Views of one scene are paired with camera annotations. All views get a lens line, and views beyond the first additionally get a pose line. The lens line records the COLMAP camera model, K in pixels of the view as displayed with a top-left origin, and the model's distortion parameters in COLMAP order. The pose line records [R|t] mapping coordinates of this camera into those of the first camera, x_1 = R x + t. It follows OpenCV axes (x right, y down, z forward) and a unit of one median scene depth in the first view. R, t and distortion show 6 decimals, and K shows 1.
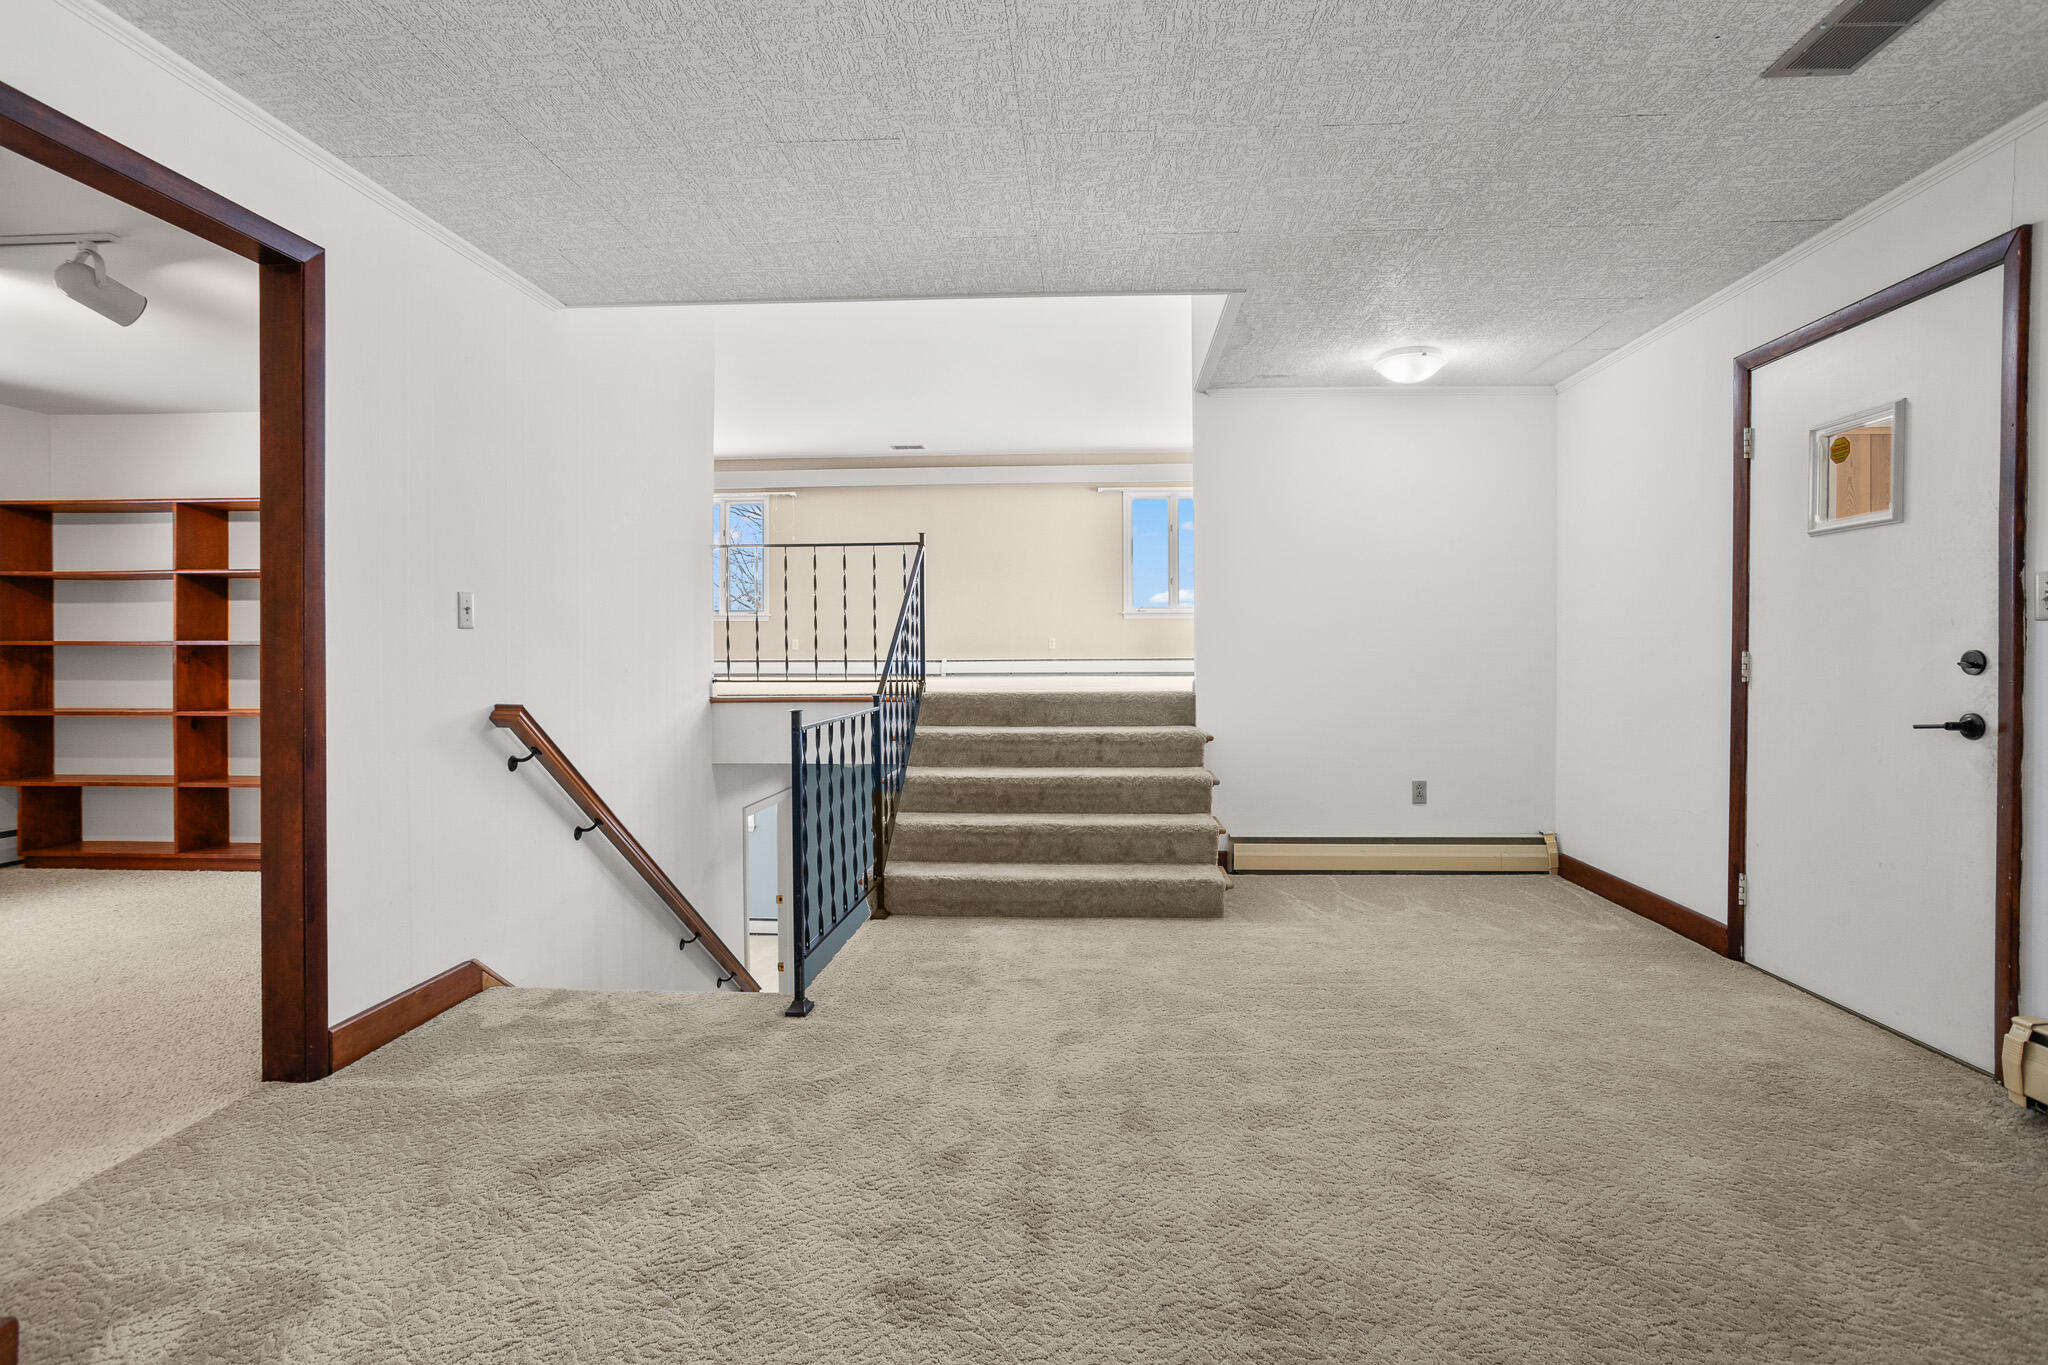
lens RADIAL K [[981.0, 0, 1019.9], [0, 981.0, 678.2], [0, 0, 1]] dist [-0.058430, 0.032417]
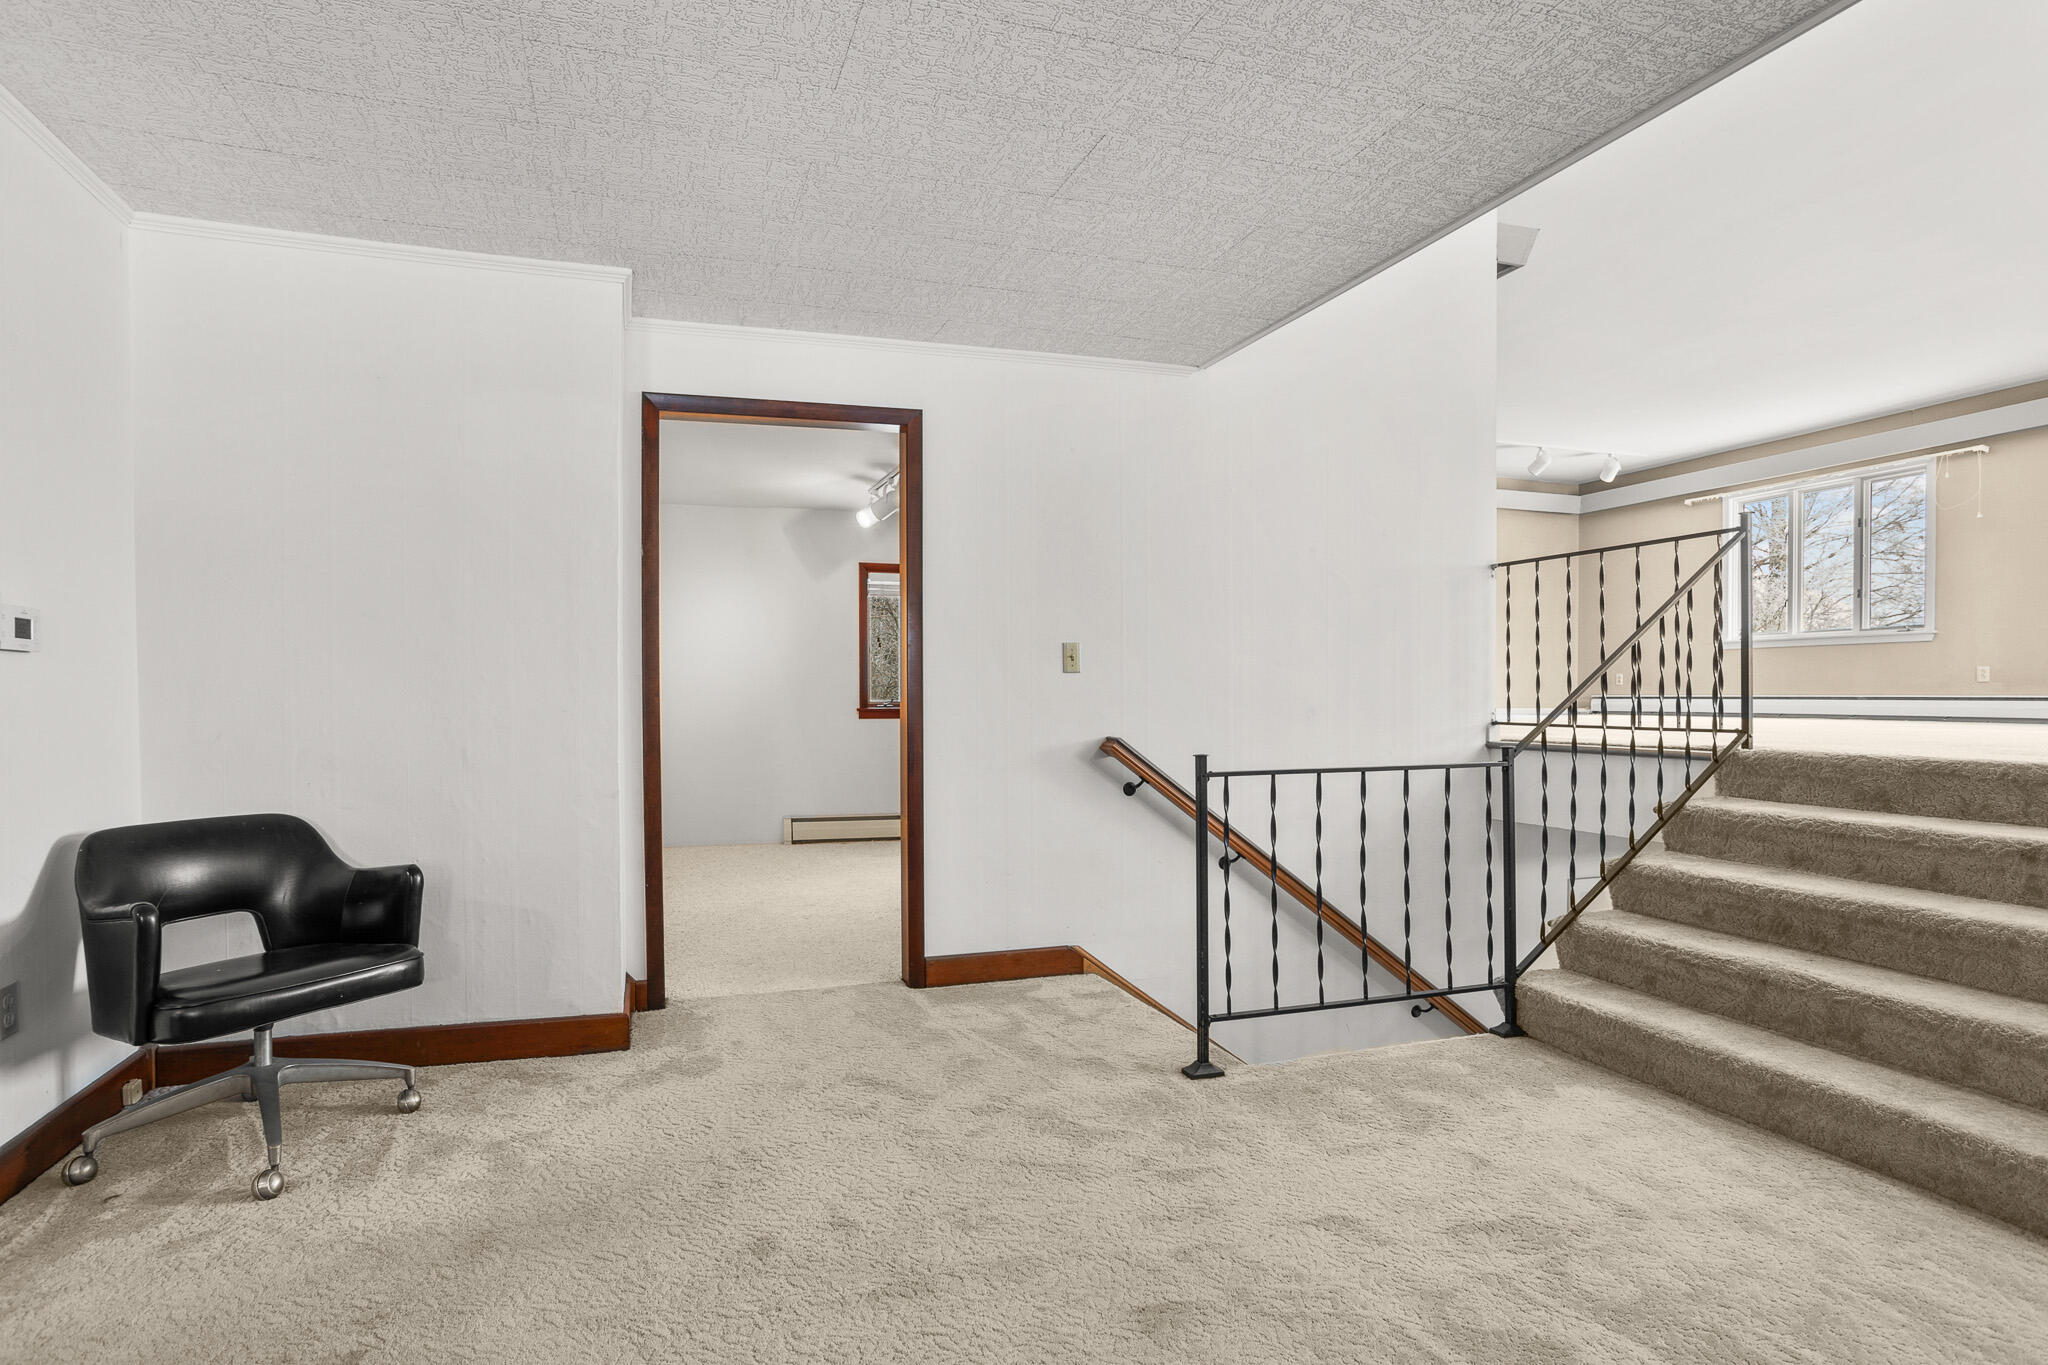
lens RADIAL K [[1027.7, 0, 996.6], [0, 1027.7, 683.9], [0, 0, 1]] dist [-0.064667, 0.039862]
pose [[0.362526, -0.005744, -0.931956, 0.428284], [-0.019581, 0.999713, -0.013778, -0.012867], [0.931768, 0.023243, 0.362309, 0.308607]]
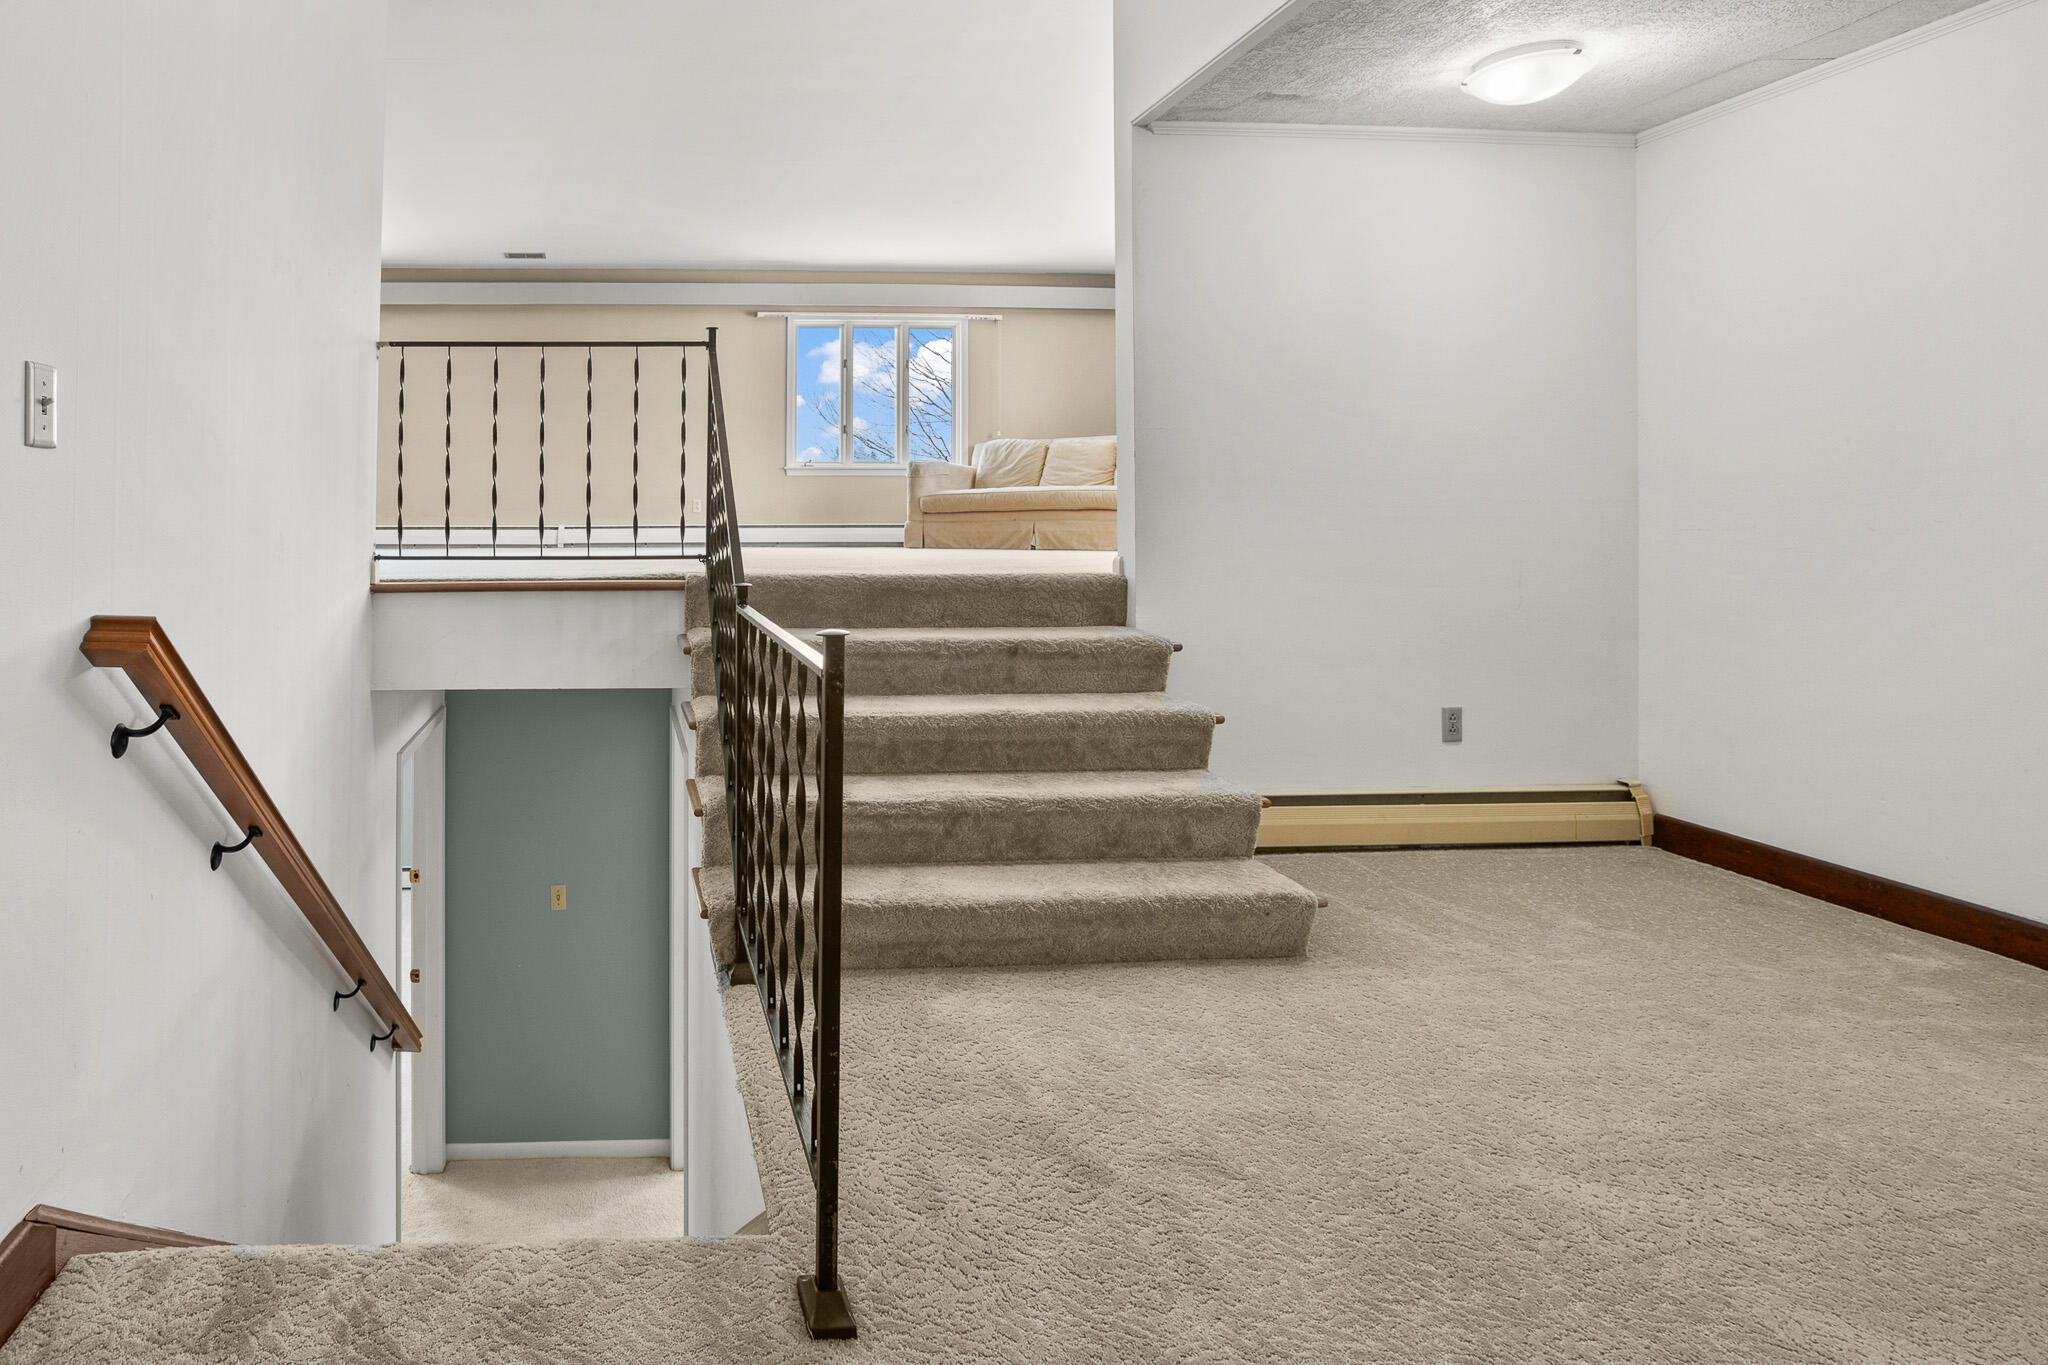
lens RADIAL K [[1093.5, 0, 635.0], [0, 1093.5, 518.3], [0, 0, 1]] dist [-0.007029, -0.000699]
pose [[0.997036, 0.002424, 0.076893, -0.241156], [-0.000299, 0.999618, -0.027632, -0.003844], [-0.076930, 0.027527, 0.996656, 0.343941]]
